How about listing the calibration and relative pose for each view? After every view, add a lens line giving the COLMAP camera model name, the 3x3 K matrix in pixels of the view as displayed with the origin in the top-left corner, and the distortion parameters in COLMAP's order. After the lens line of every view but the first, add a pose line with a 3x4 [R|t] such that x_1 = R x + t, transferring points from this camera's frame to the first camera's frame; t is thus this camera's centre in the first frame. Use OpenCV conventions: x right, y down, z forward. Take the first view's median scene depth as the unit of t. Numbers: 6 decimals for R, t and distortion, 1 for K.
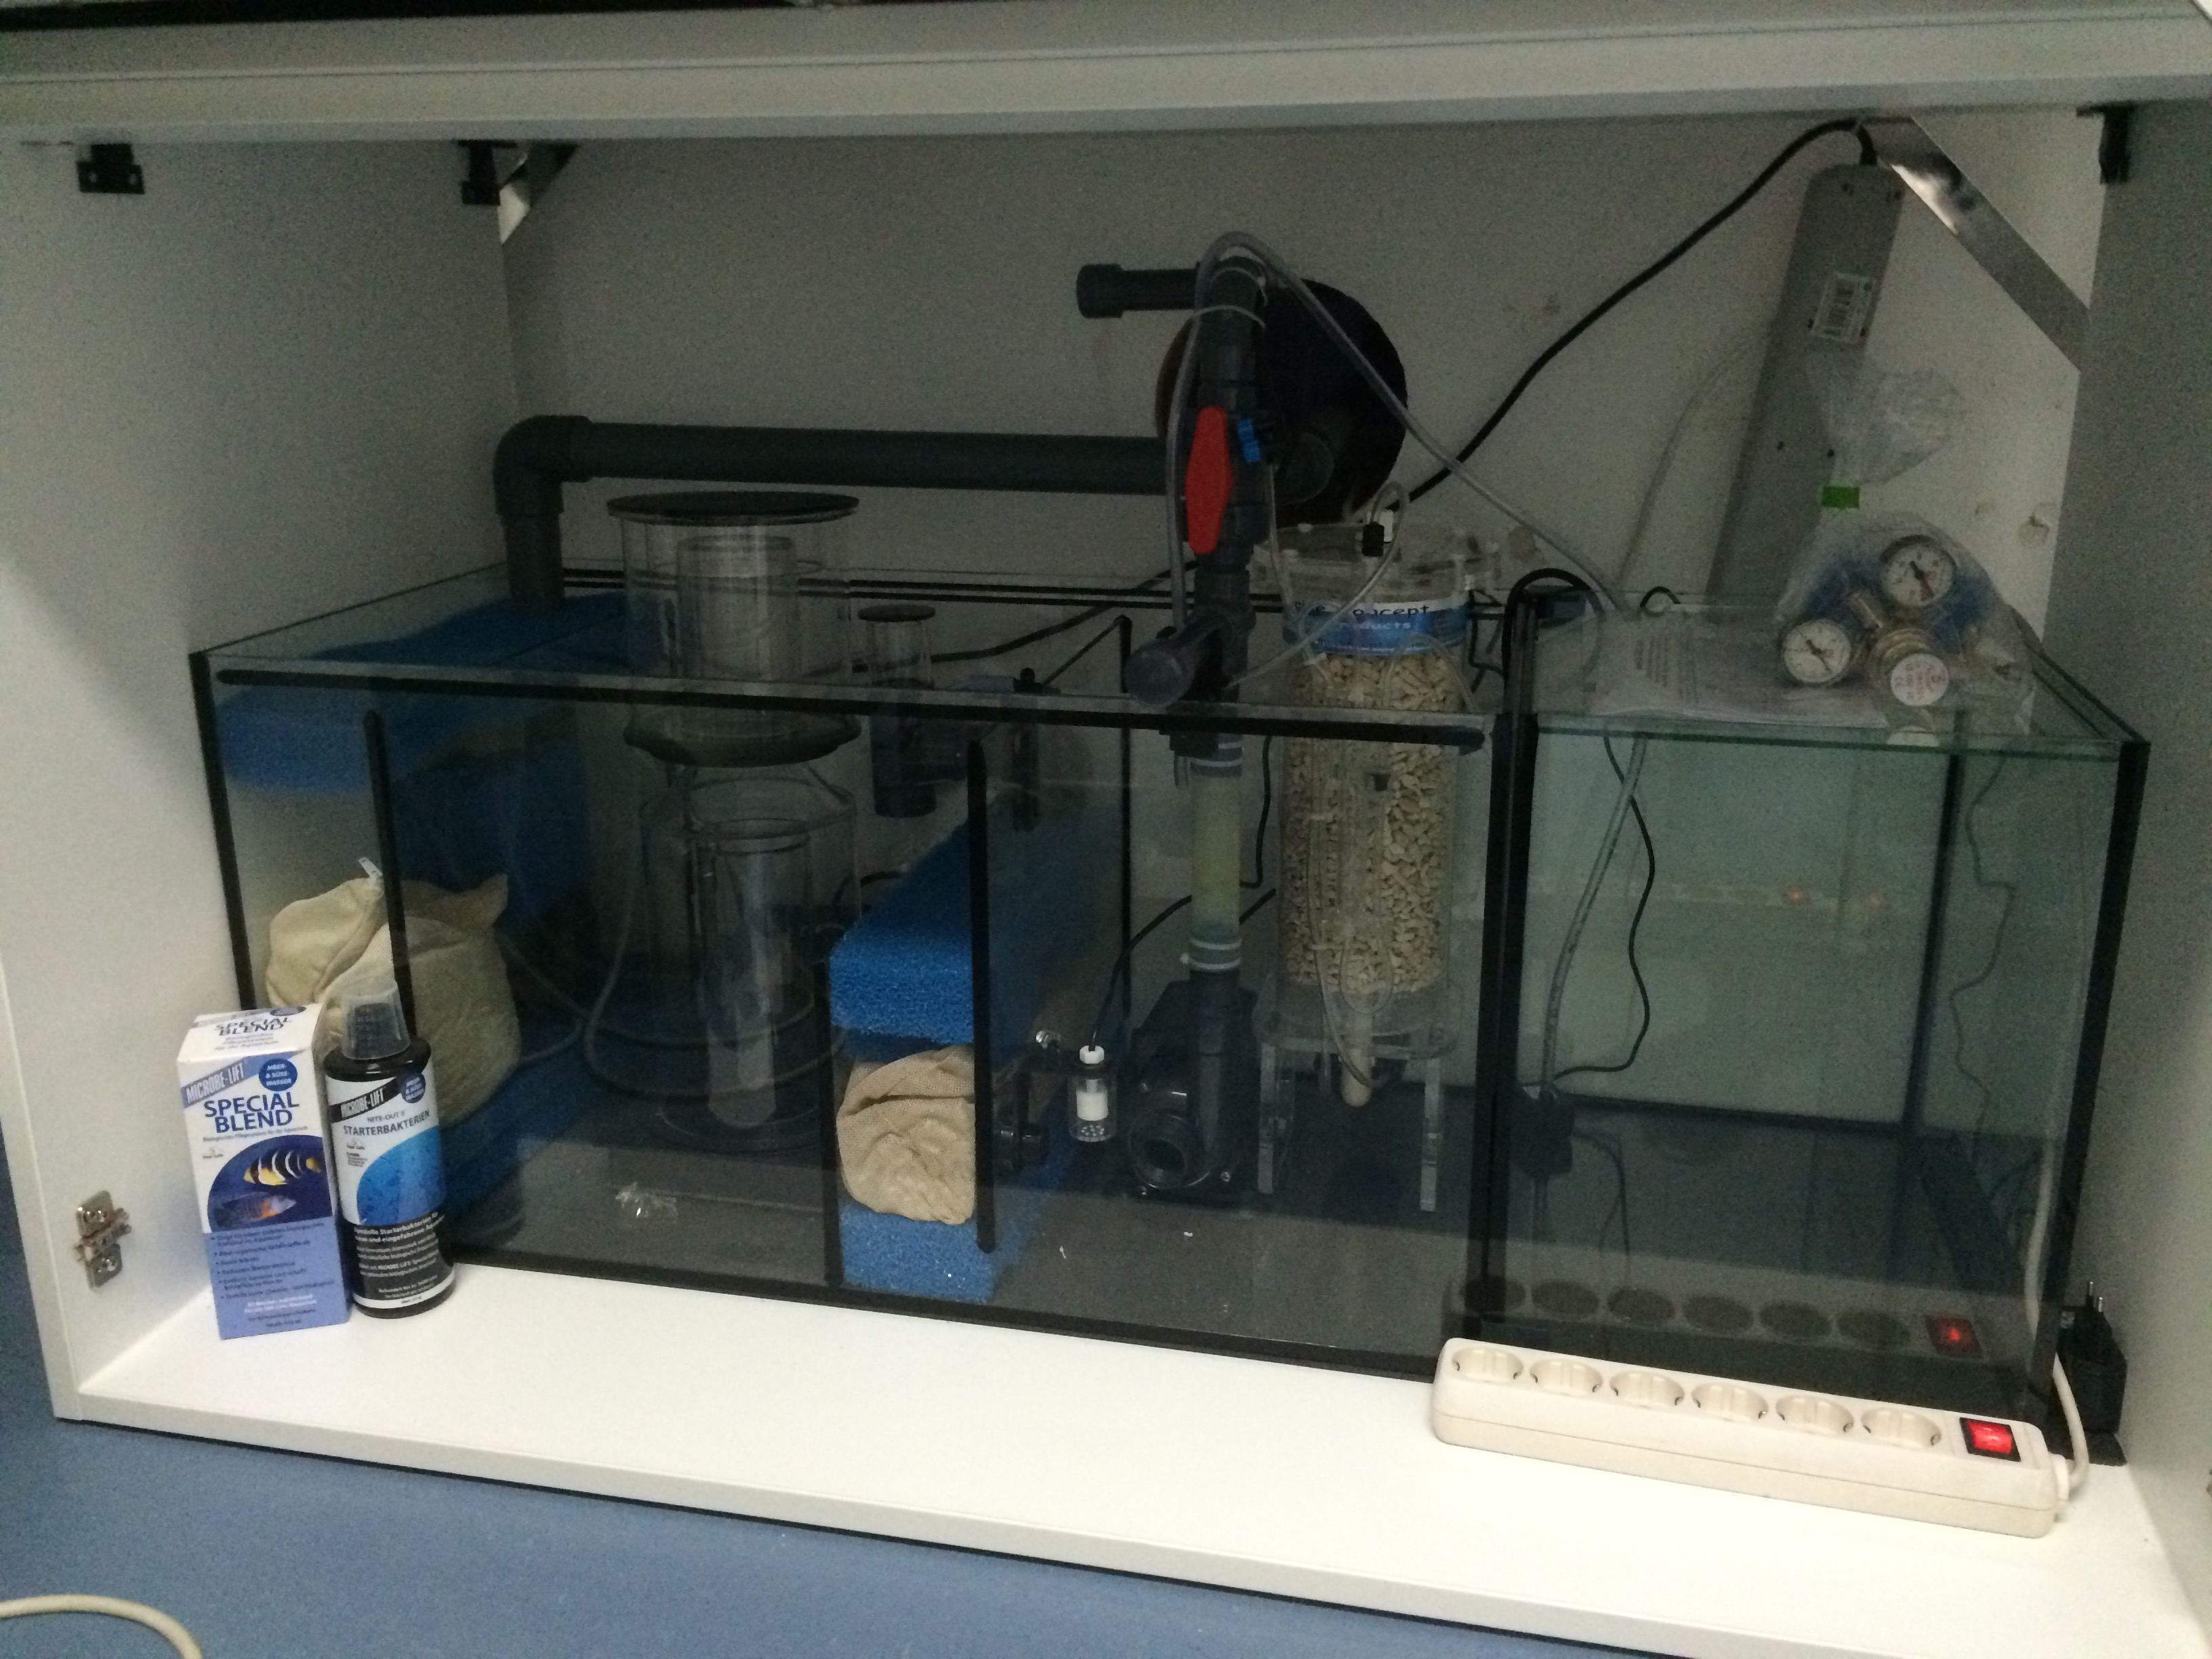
lens RADIAL K [[1893.7, 0, 1102.6], [0, 1893.7, 822.0], [0, 0, 1]] dist [0.078699, -0.108370]
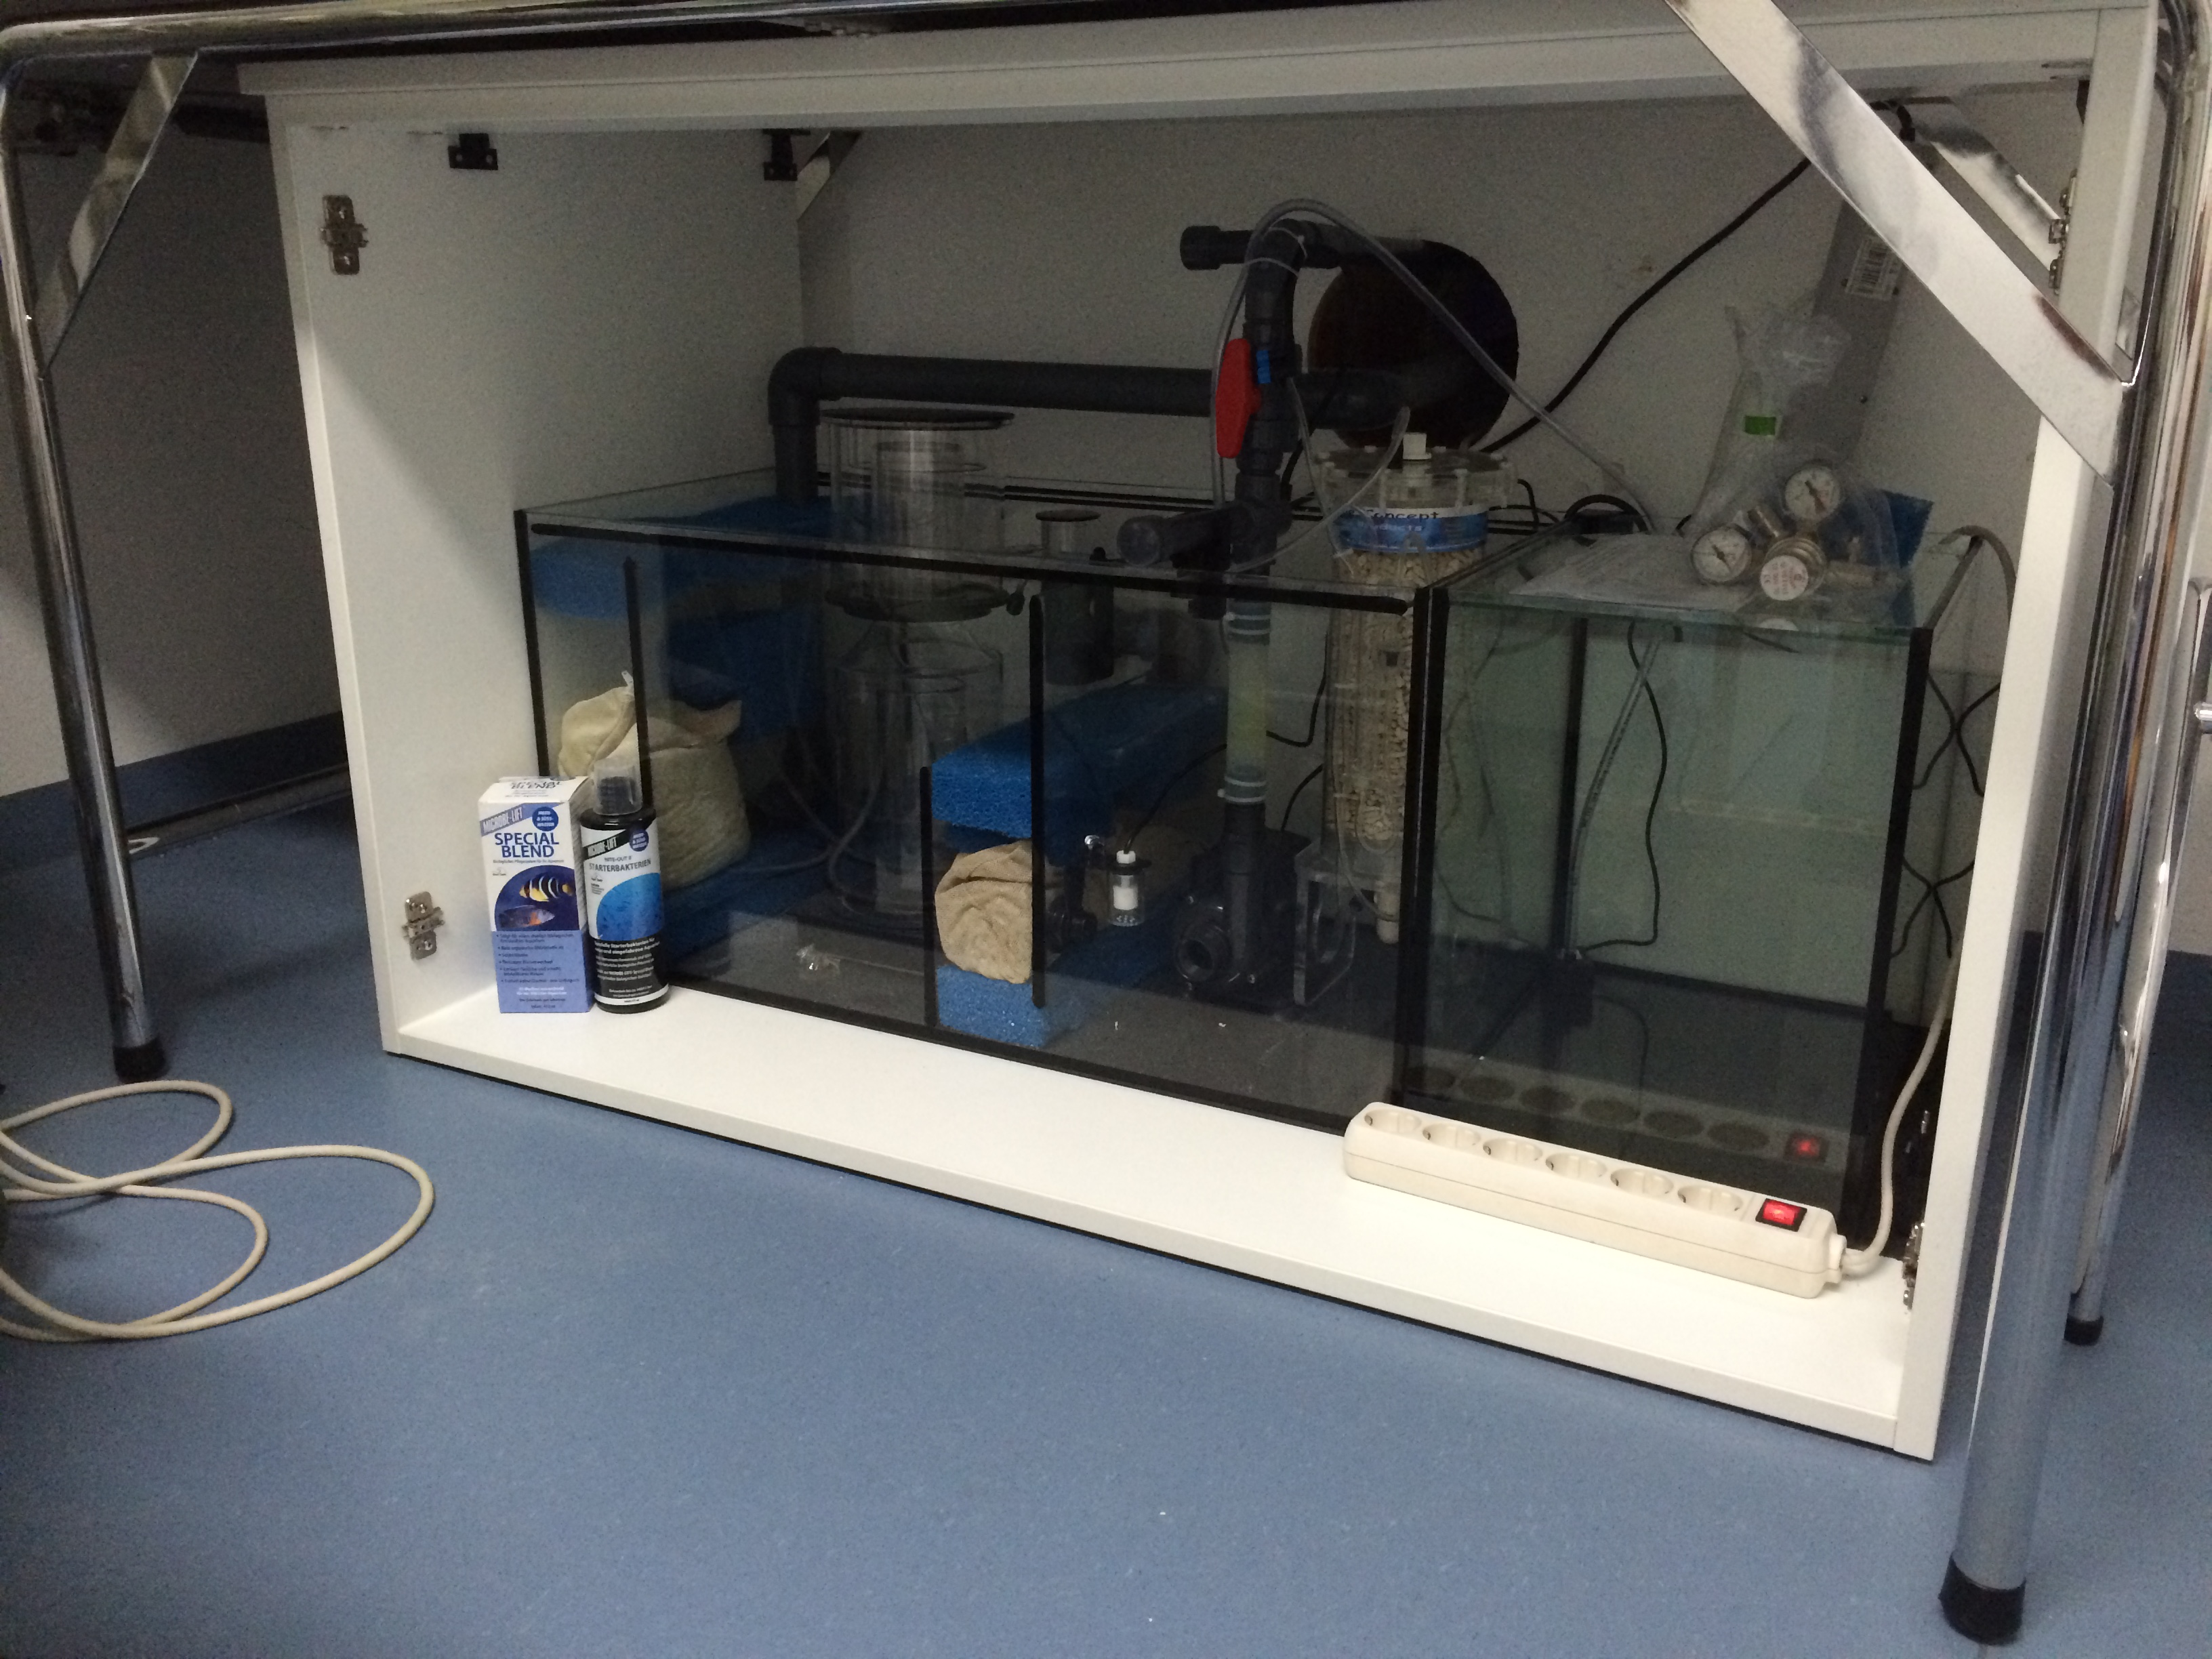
lens RADIAL K [[1893.7, 0, 1102.6], [0, 1893.7, 822.0], [0, 0, 1]] dist [0.078699, -0.108370]
pose [[0.967373, 0.079635, -0.240515, 0.275671], [-0.077481, 0.996824, 0.018414, 0.076543], [0.241217, 0.000823, 0.970471, -0.219194]]
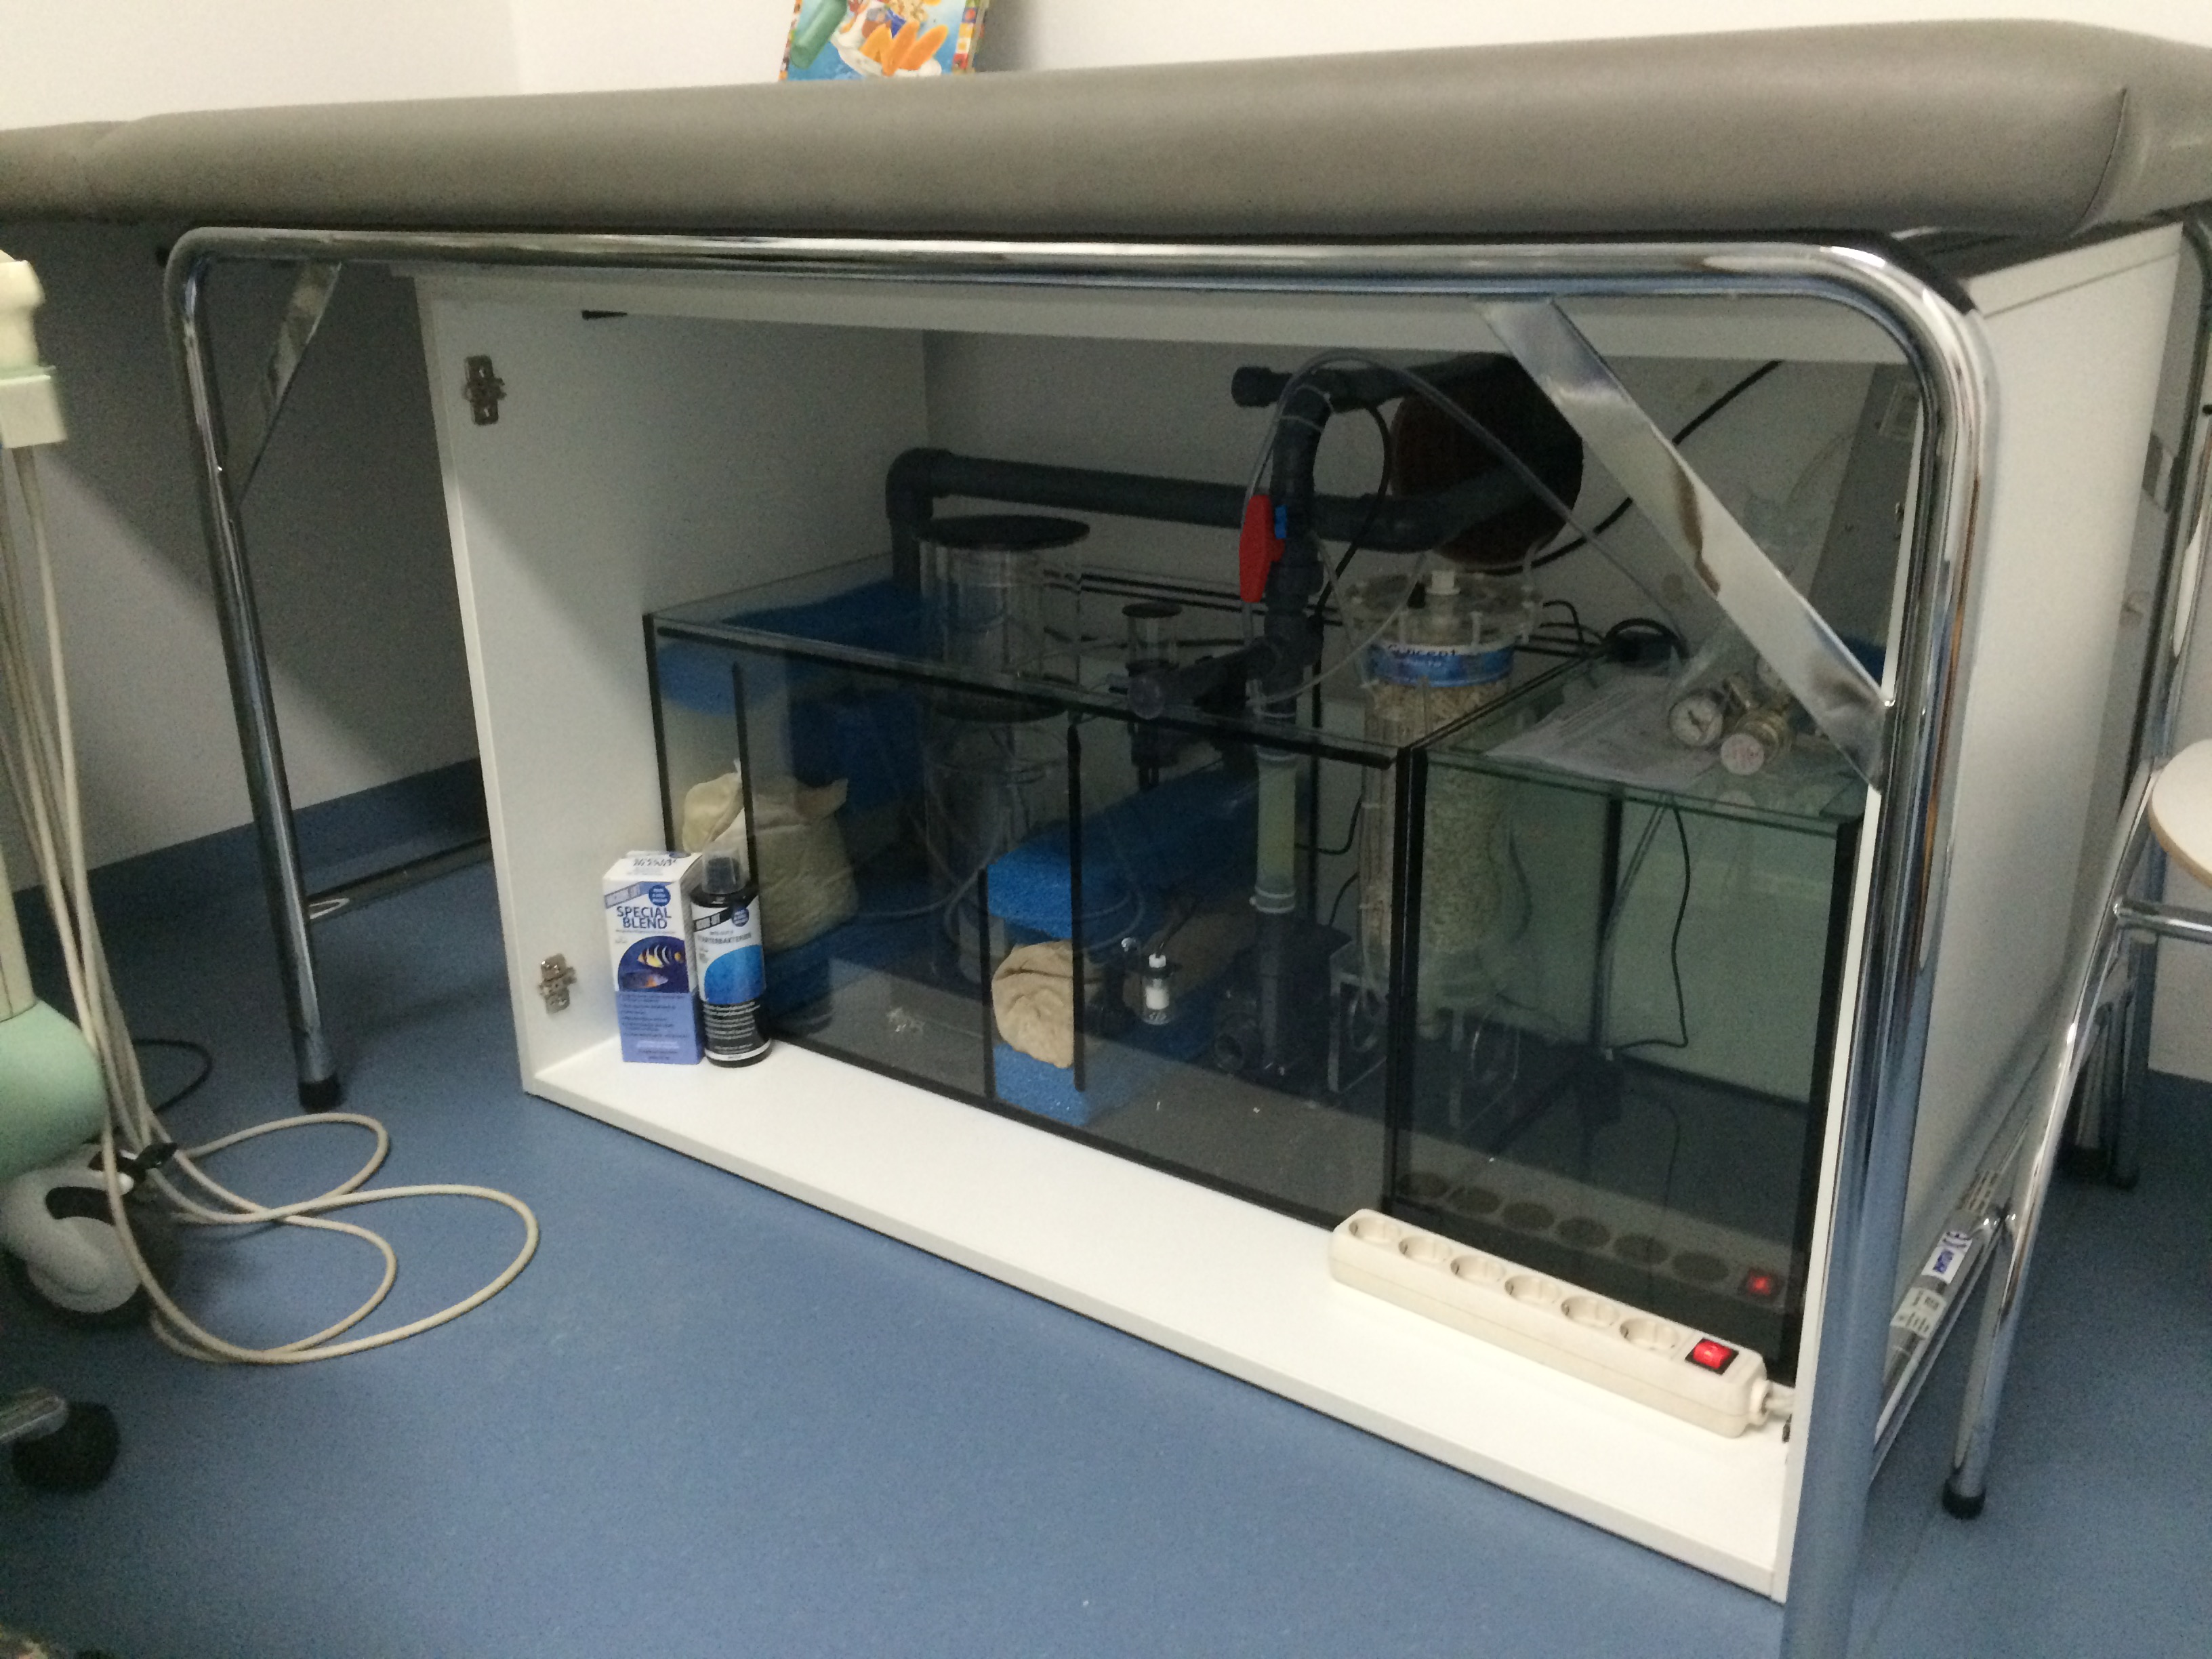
lens RADIAL K [[1893.7, 0, 1102.6], [0, 1893.7, 822.0], [0, 0, 1]] dist [0.078699, -0.108370]
pose [[0.921104, 0.117530, -0.371153, 0.445870], [-0.098888, 0.992708, 0.068938, -0.065461], [0.376549, -0.026797, 0.926009, -0.270283]]
